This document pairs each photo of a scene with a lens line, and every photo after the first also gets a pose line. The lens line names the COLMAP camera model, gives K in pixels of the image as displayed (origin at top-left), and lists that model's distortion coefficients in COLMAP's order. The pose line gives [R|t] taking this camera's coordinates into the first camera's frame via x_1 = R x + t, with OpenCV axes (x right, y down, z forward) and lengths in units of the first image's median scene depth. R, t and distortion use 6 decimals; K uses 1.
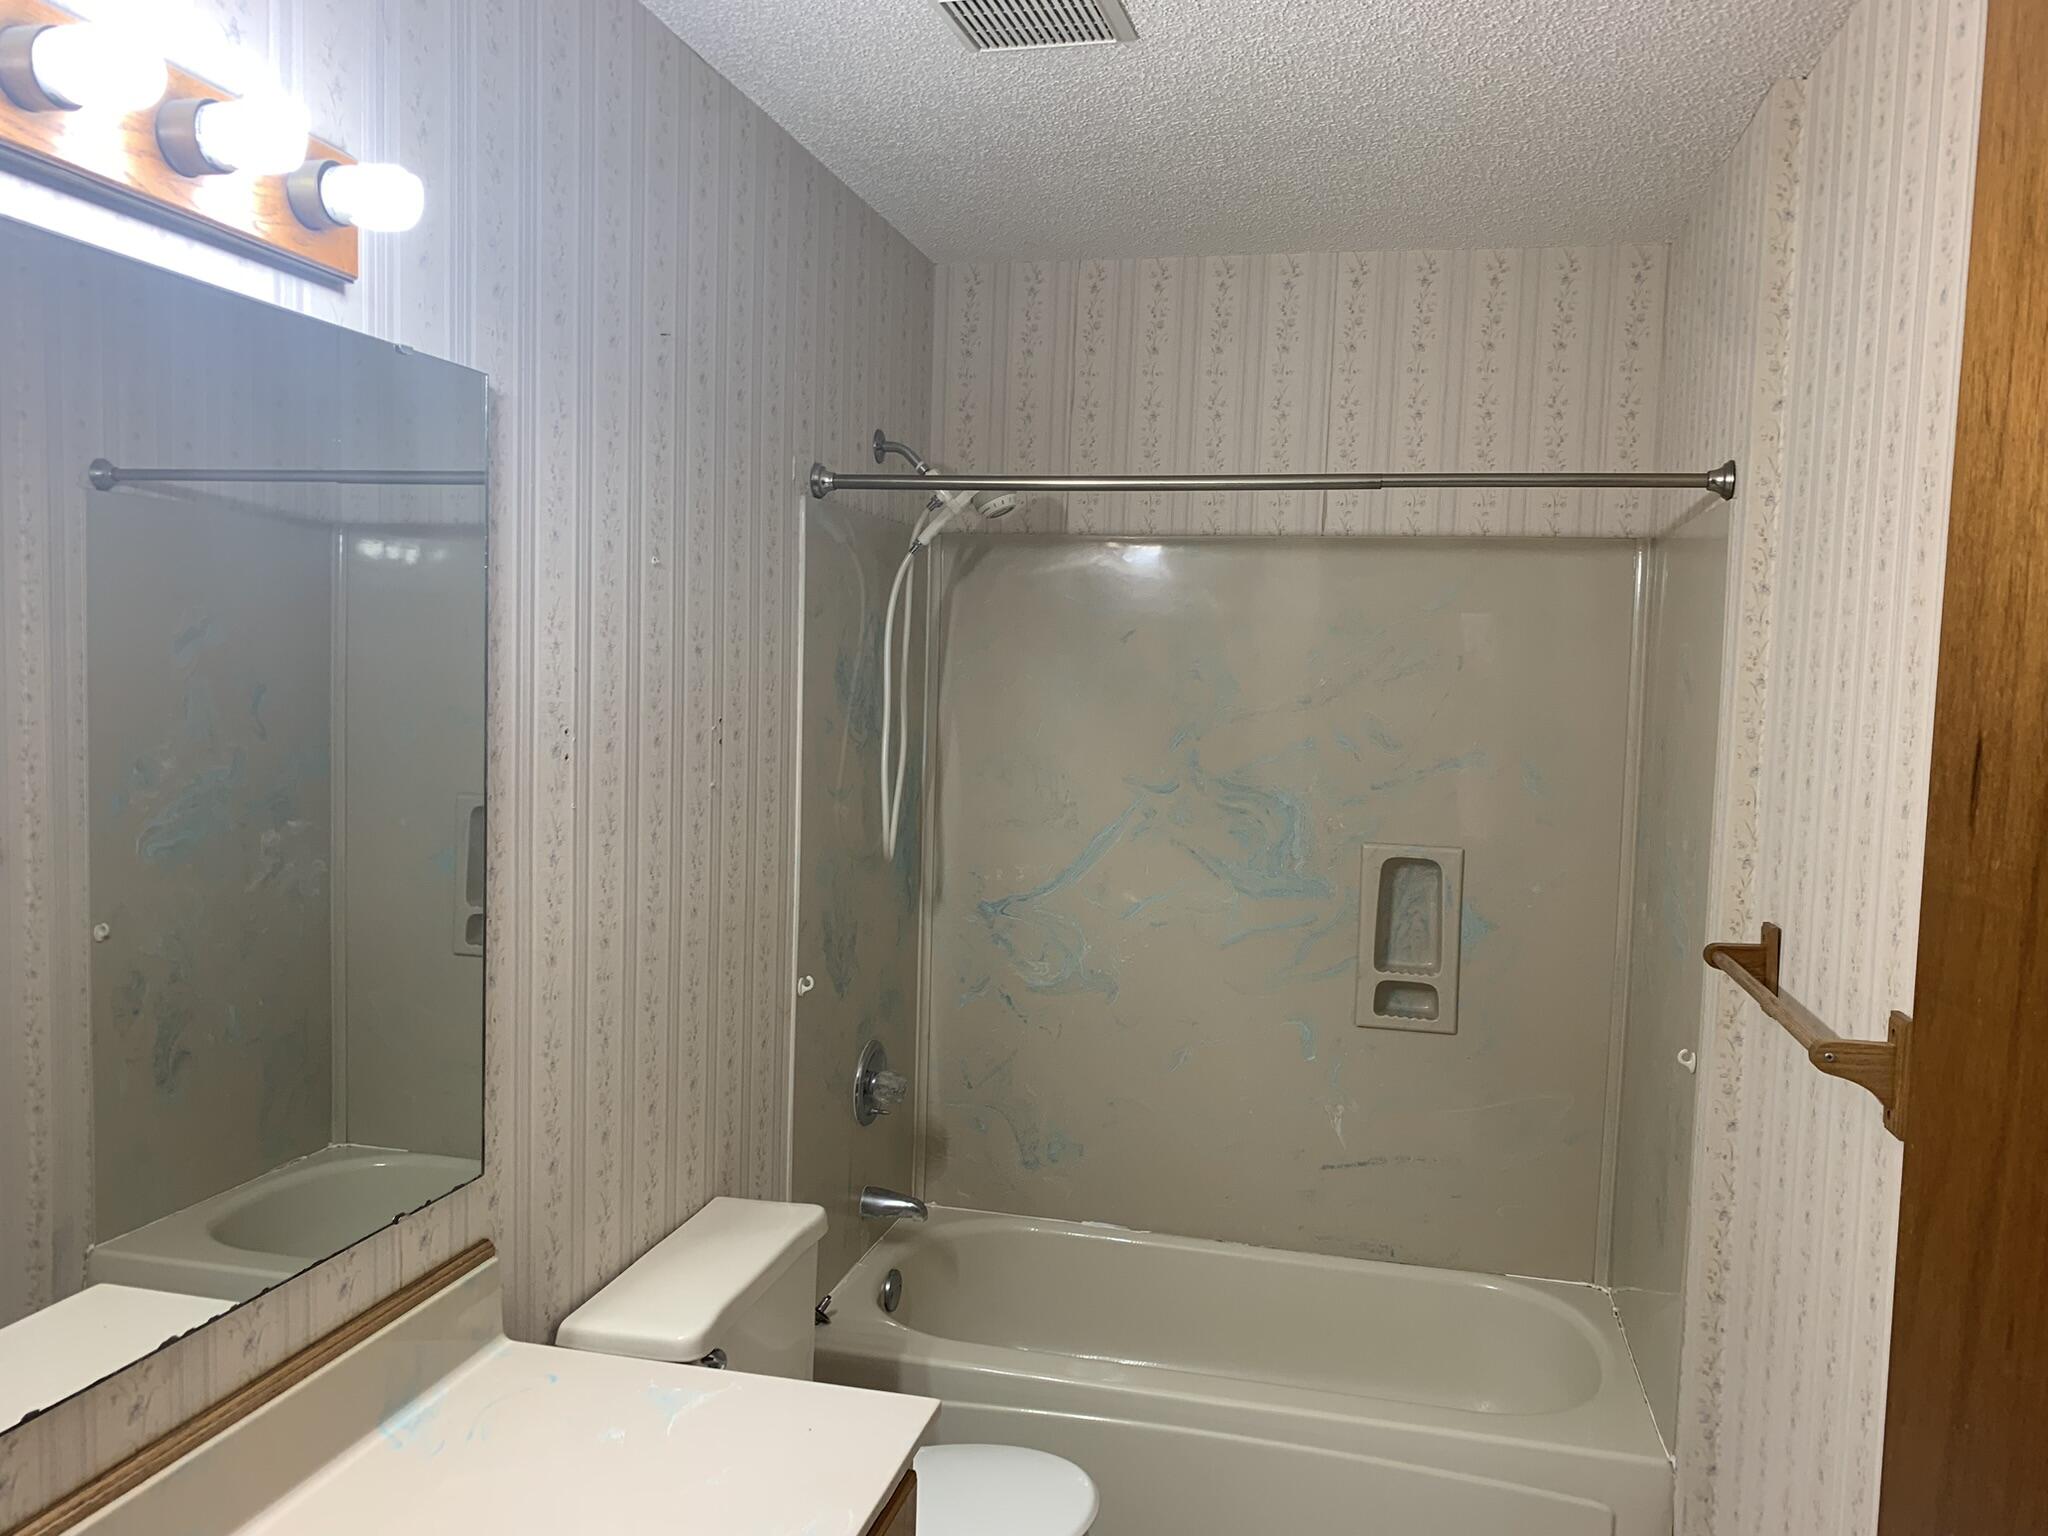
lens RADIAL K [[1569.6, 0, 1024.4], [0, 1569.6, 764.1], [0, 0, 1]] dist [0.025404, -0.017989]
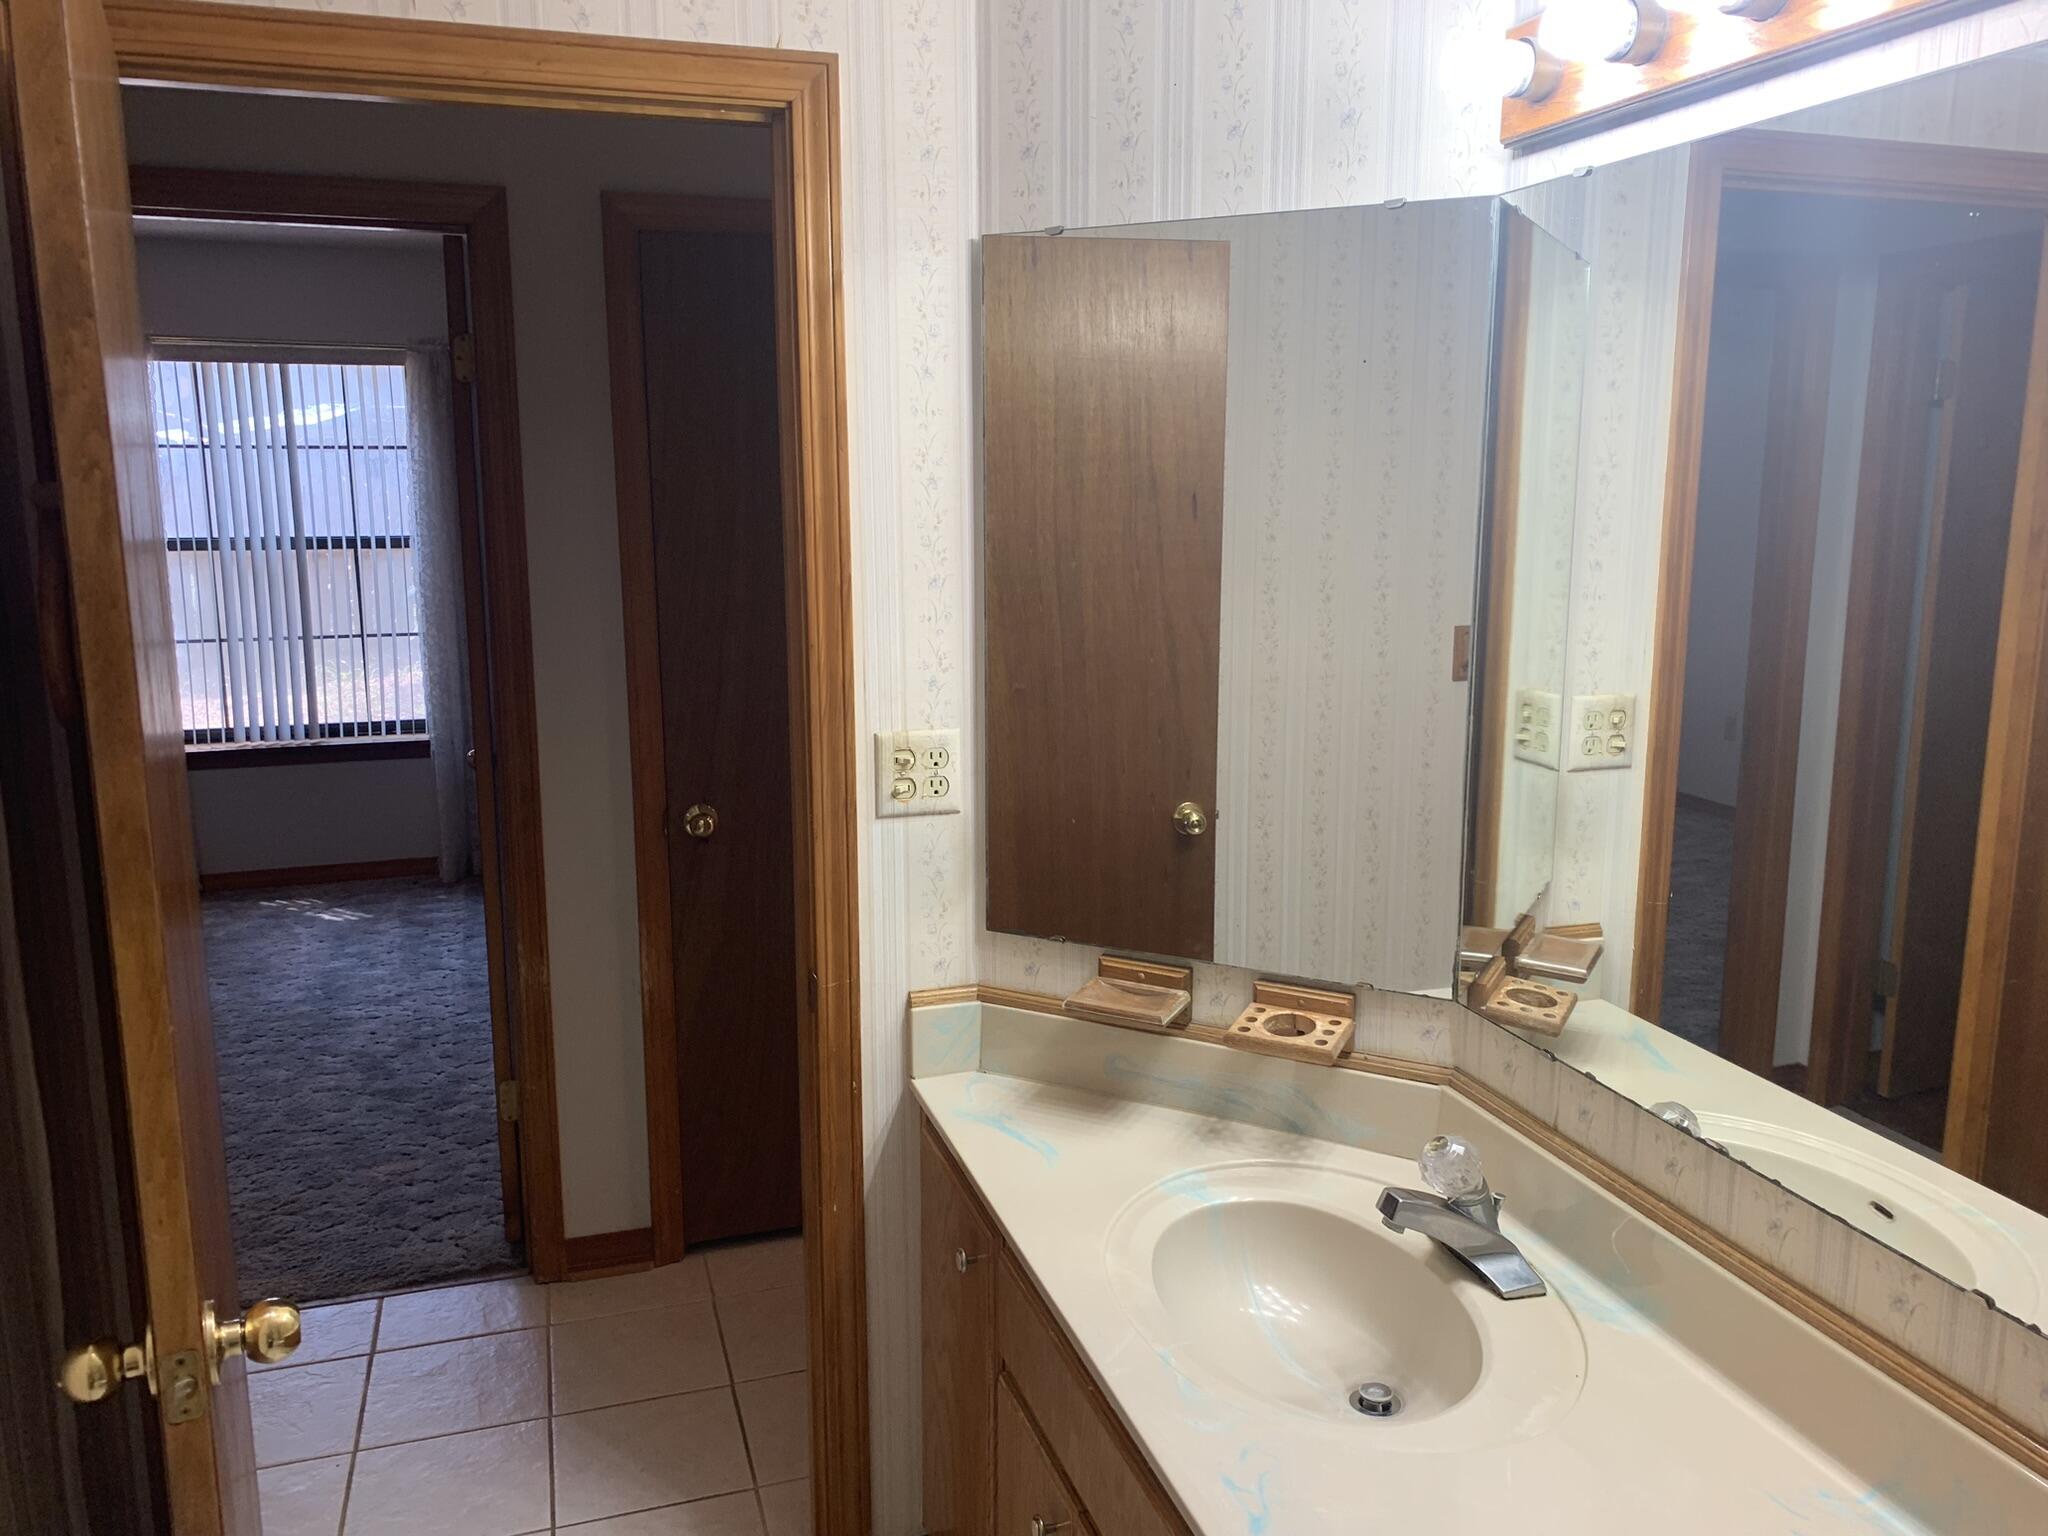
lens RADIAL K [[1569.6, 0, 1017.4], [0, 1569.6, 762.4], [0, 0, 1]] dist [0.025404, -0.017989]
pose [[-0.853842, 0.065728, -0.516366, 0.374034], [-0.058735, 0.973495, 0.221037, -0.091790], [0.517208, 0.219059, -0.827351, 1.477171]]
